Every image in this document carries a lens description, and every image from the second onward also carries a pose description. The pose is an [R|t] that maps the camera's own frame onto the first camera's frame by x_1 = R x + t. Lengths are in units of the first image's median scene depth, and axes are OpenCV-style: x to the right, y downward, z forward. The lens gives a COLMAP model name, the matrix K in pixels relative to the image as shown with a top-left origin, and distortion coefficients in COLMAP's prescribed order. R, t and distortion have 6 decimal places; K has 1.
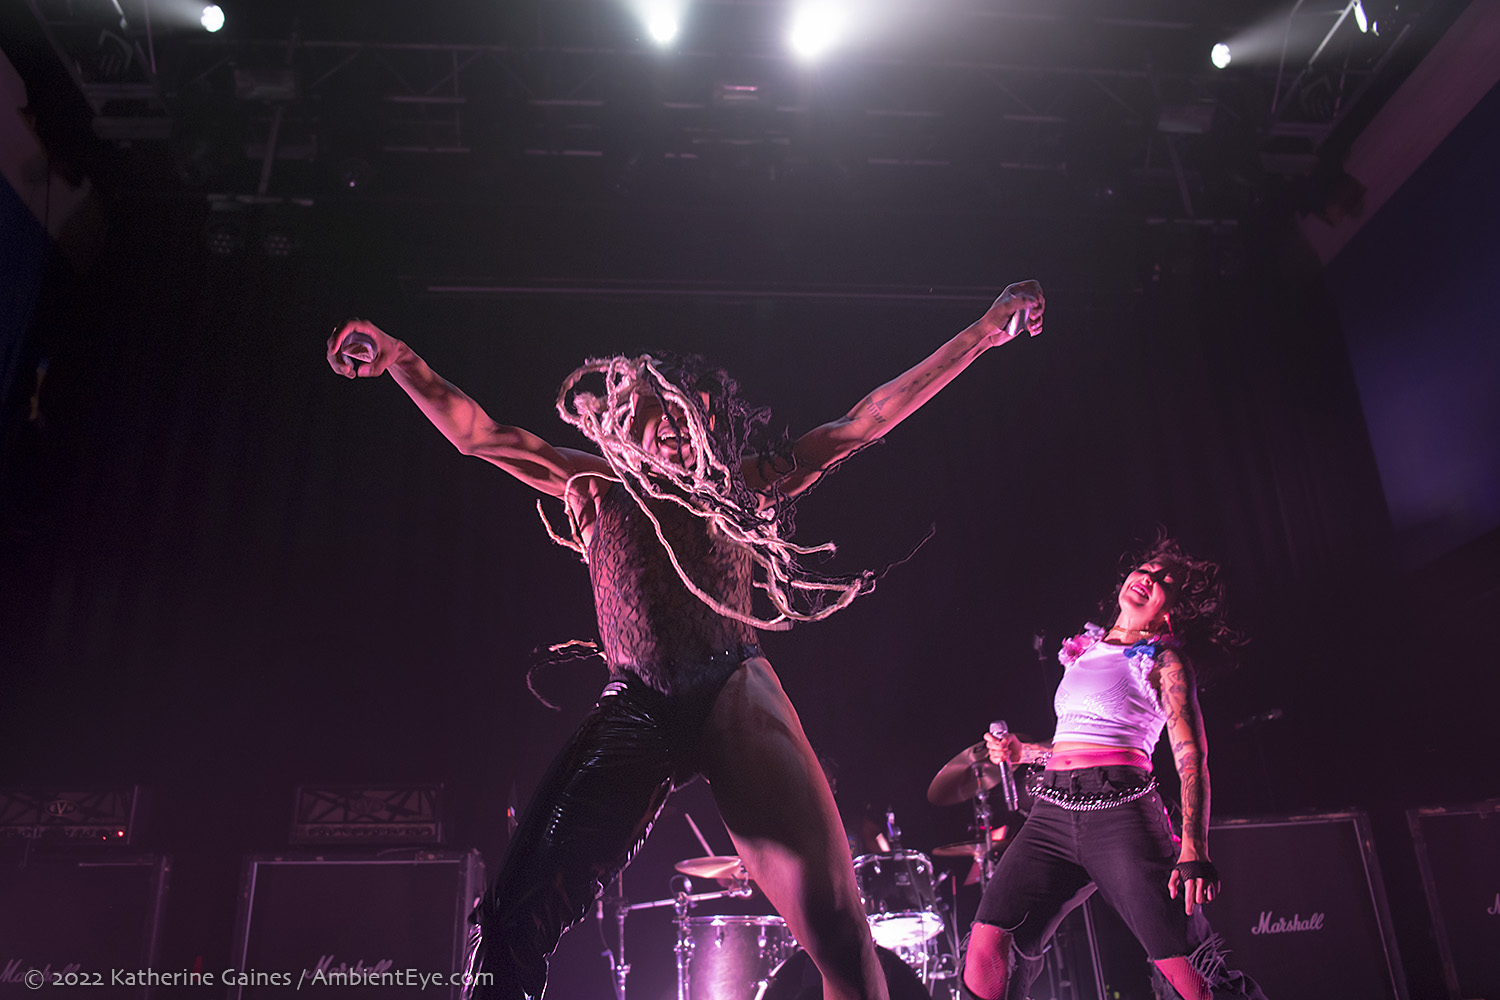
lens RADIAL K [[1077.5, 0, 768.0], [0, 1077.5, 524.7], [0, 0, 1]] dist [-0.070924, 0.042595]
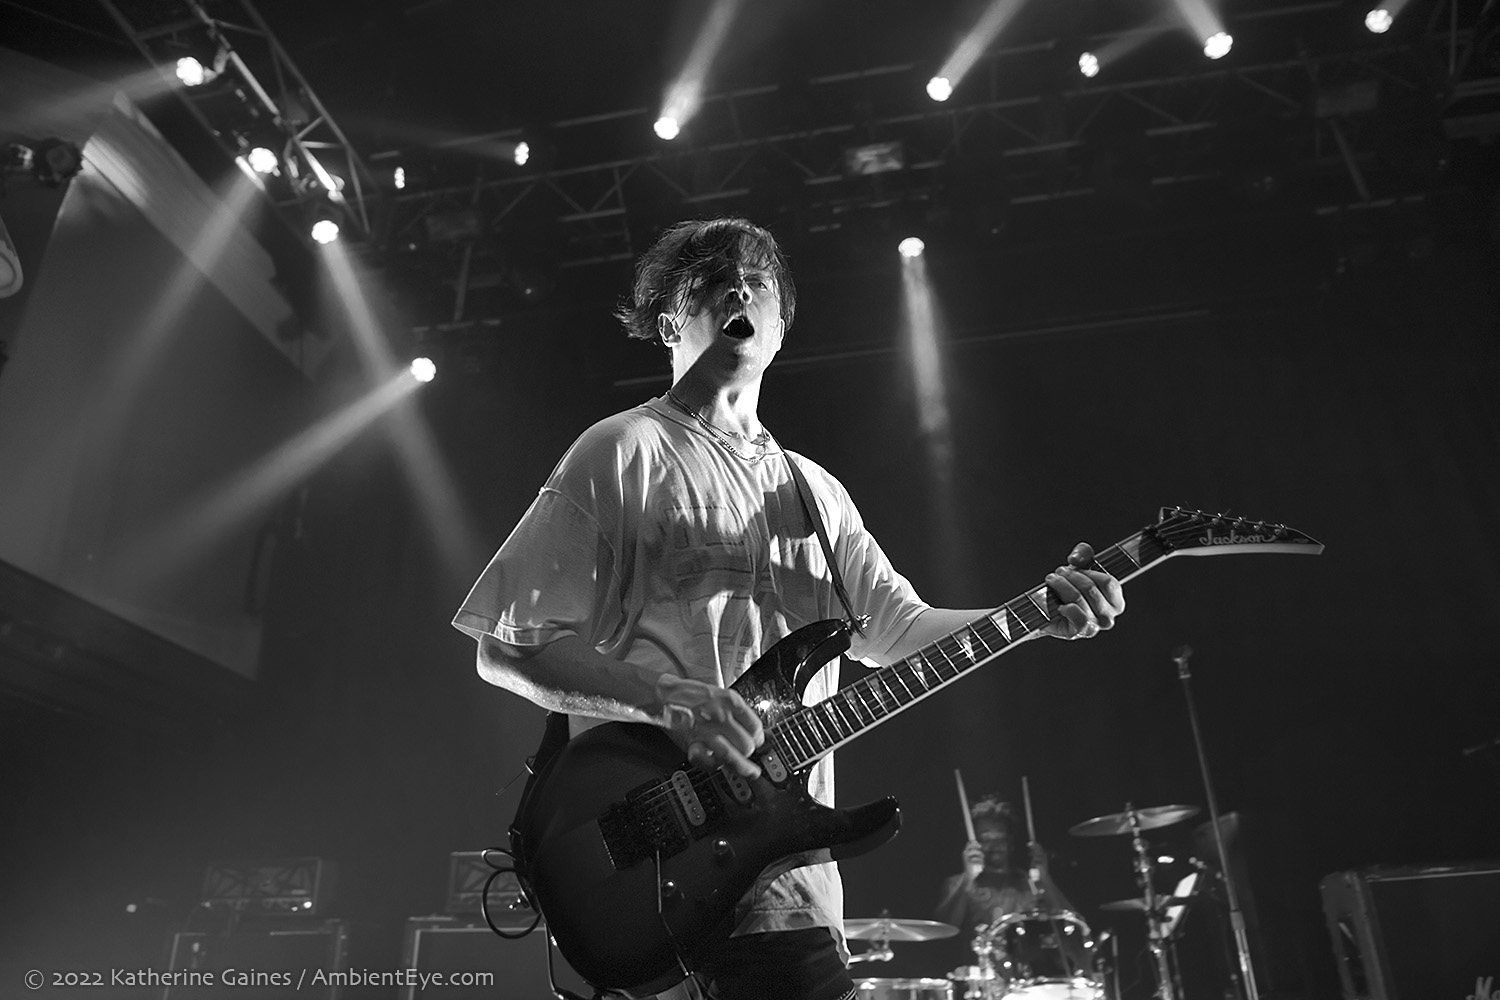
lens RADIAL K [[1054.2, 0, 748.3], [0, 1054.2, 496.9], [0, 0, 1]] dist [-0.024942, -0.005391]
pose [[0.963459, -0.105457, -0.246225, 0.137772], [0.085962, 0.992346, -0.088654, 0.000526], [0.253689, 0.064248, 0.965150, 0.011119]]
